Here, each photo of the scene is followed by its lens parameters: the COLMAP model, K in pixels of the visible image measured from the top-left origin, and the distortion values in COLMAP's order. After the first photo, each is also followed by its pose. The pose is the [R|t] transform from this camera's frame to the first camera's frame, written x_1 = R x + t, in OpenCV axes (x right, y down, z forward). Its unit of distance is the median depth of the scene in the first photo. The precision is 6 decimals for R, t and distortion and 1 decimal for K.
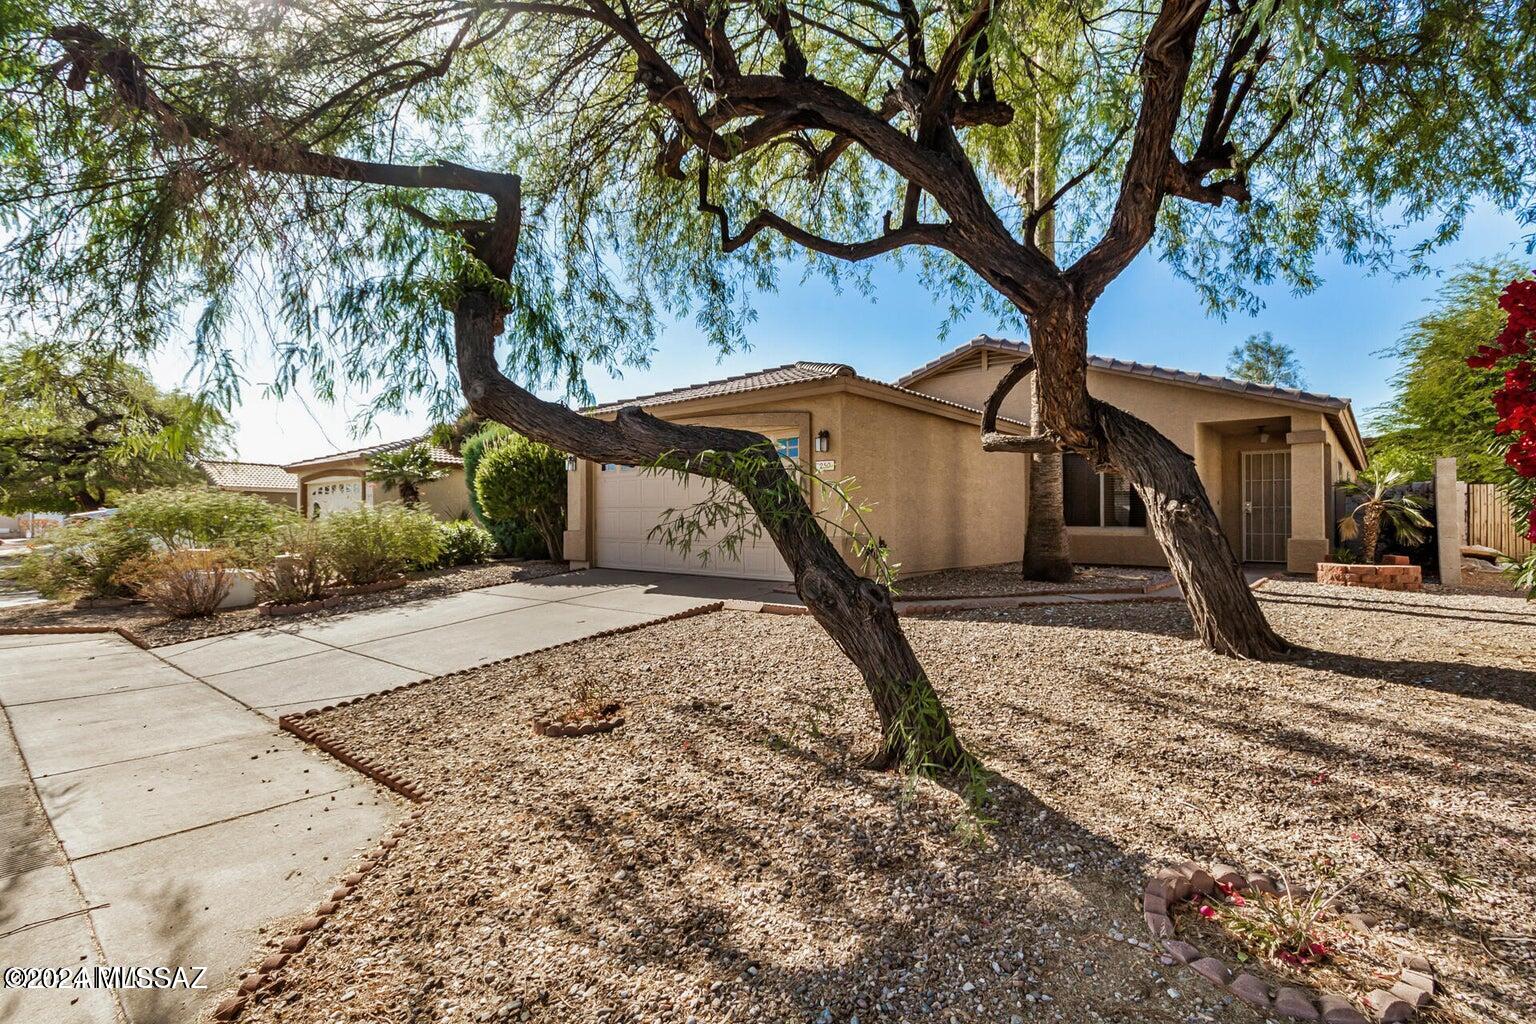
lens RADIAL K [[728.2, 0, 761.1], [0, 728.2, 509.1], [0, 0, 1]] dist [0.007587, 0.000103]
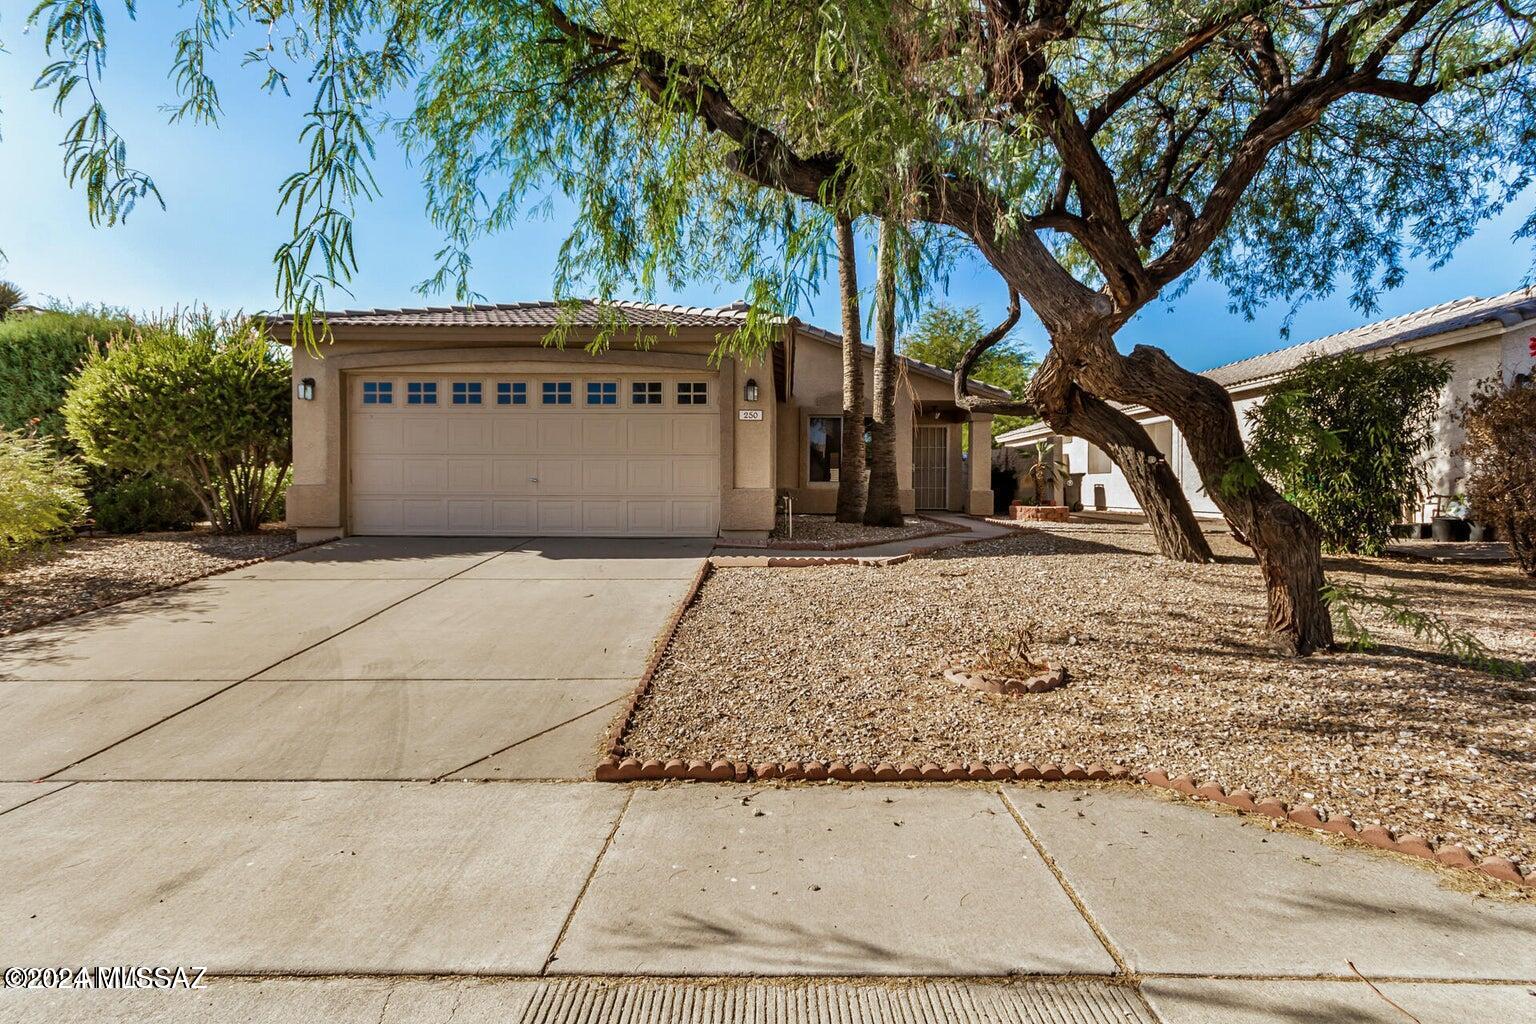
lens RADIAL K [[710.2, 0, 760.1], [0, 710.2, 510.3], [0, 0, 1]] dist [0.007552, -0.000641]
pose [[0.781960, -0.024278, 0.622856, -0.407359], [-0.007264, 0.998818, 0.048052, 0.014674], [-0.623286, -0.042099, 0.780860, 0.184817]]
